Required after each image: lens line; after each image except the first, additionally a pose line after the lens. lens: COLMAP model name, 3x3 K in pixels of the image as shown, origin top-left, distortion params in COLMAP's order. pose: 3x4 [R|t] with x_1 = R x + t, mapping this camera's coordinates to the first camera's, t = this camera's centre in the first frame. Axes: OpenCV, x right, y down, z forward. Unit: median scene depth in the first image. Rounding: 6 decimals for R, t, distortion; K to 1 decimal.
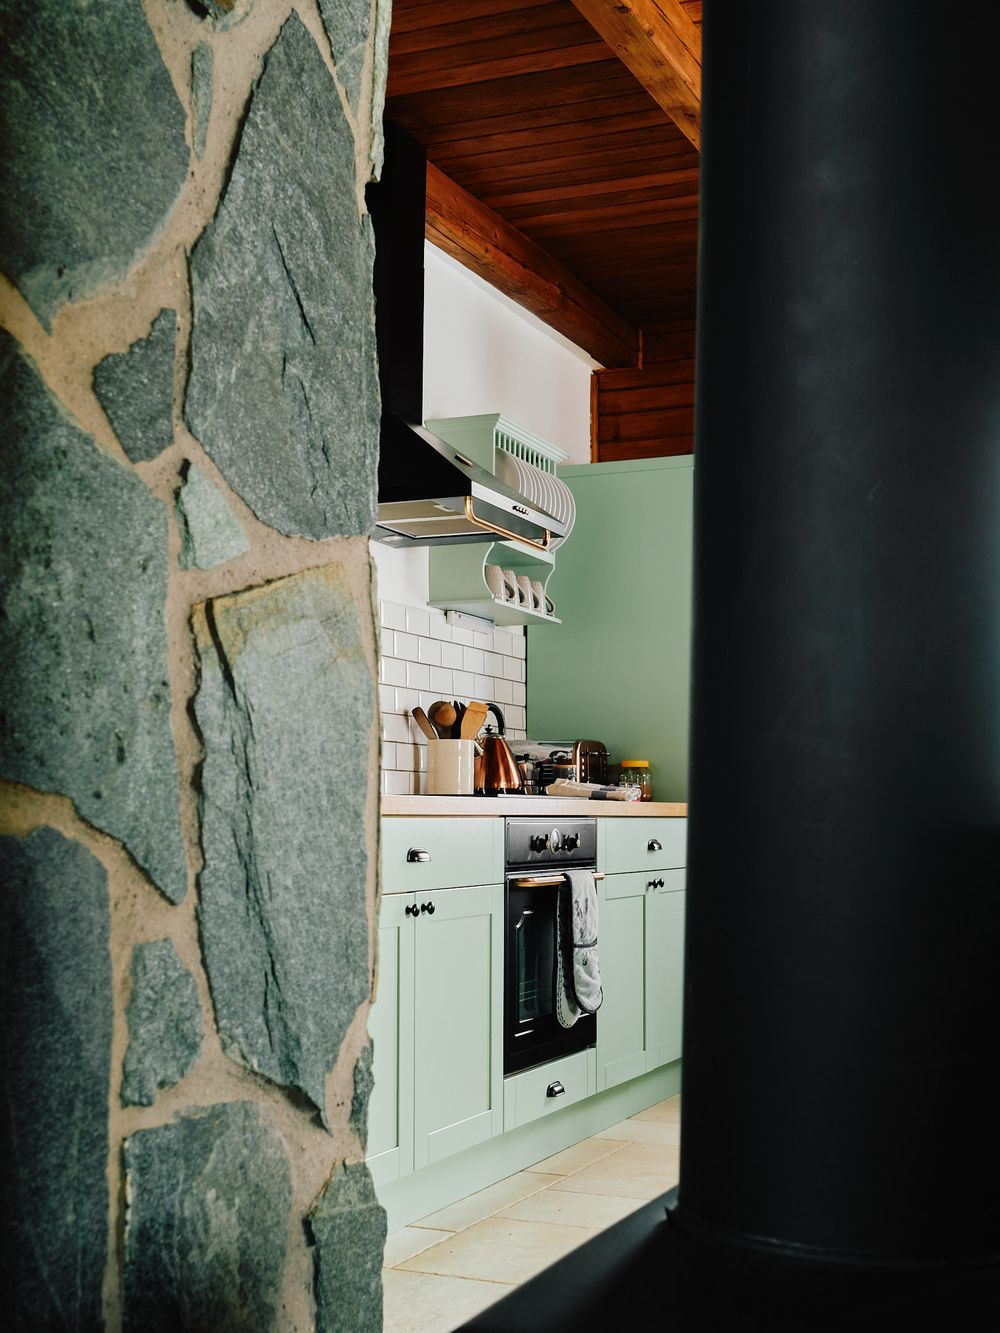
lens RADIAL K [[1685.2, 0, 500.9], [0, 1685.2, 762.9], [0, 0, 1]] dist [0.018393, 0.013949]
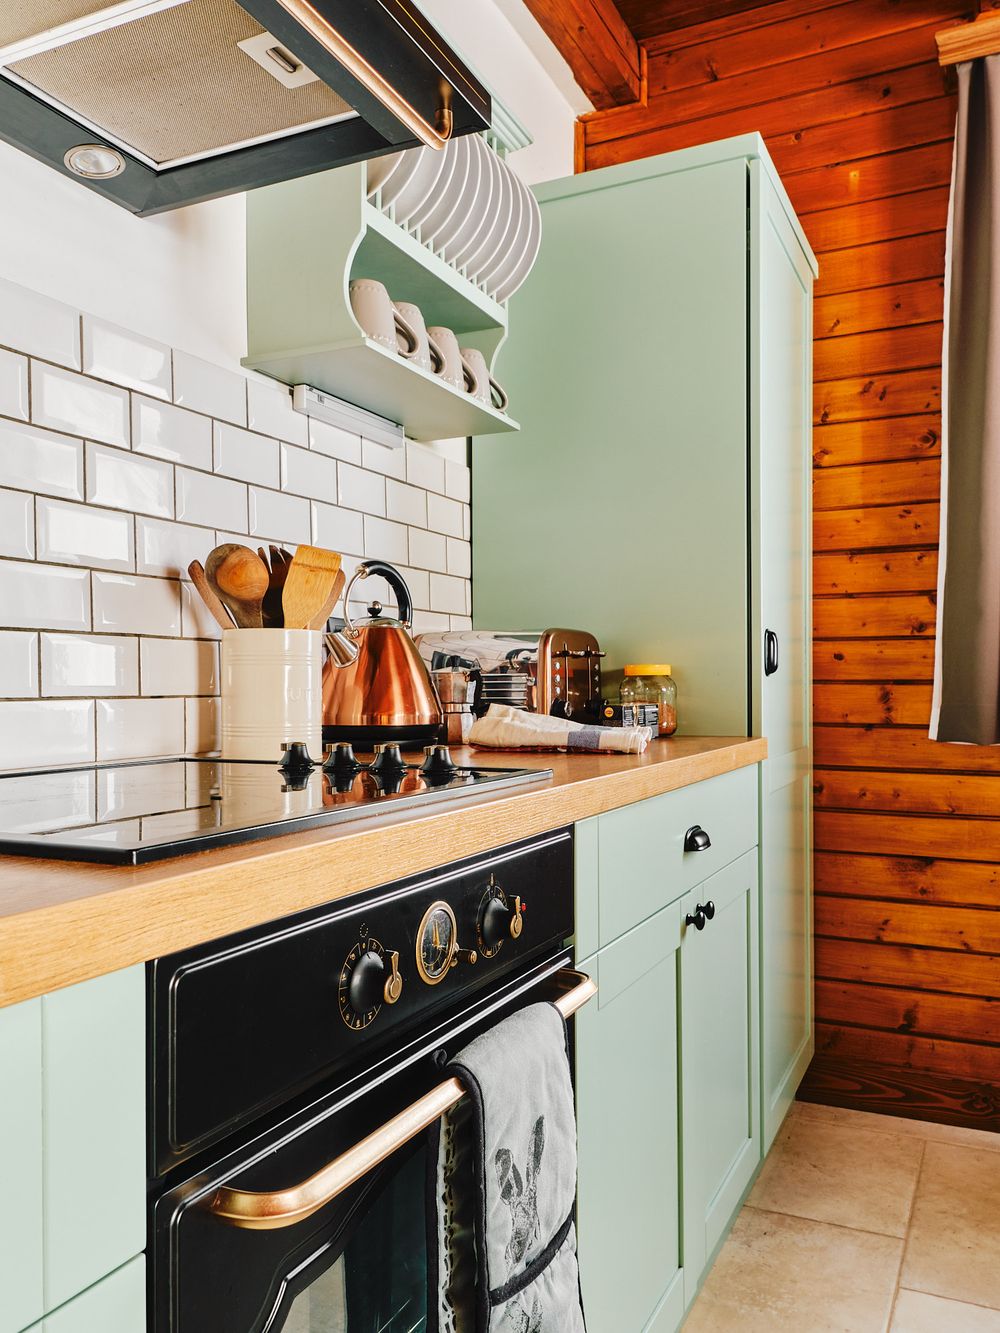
lens RADIAL K [[1025.0, 0, 491.5], [0, 1025.0, 689.3], [0, 0, 1]] dist [0.006108, -0.004629]
pose [[0.999005, -0.007831, -0.043903, 0.043466], [0.009513, 0.999224, 0.038226, -0.007154], [0.043570, -0.038606, 0.998304, 0.681925]]
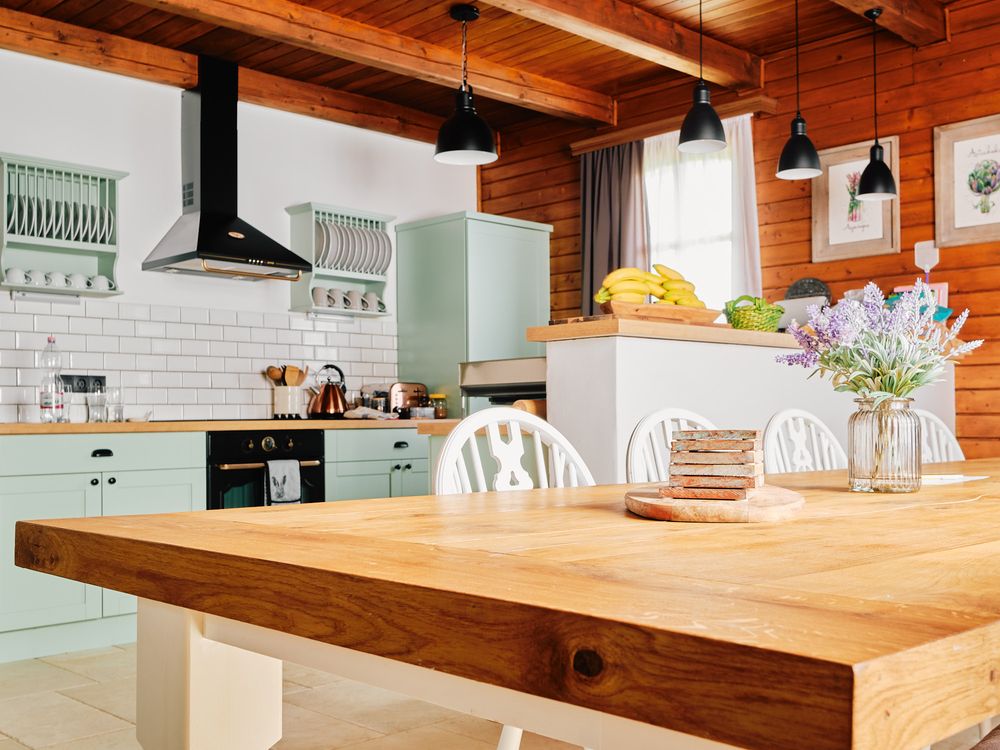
lens RADIAL K [[1081.0, 0, 520.1], [0, 1081.0, 375.5], [0, 0, 1]] dist [0.011433, 0.017609]
pose [[0.928524, -0.025688, -0.370382, 0.597338], [0.023493, 0.999670, -0.010438, -0.006909], [0.370528, 0.000990, 0.928821, 0.024872]]
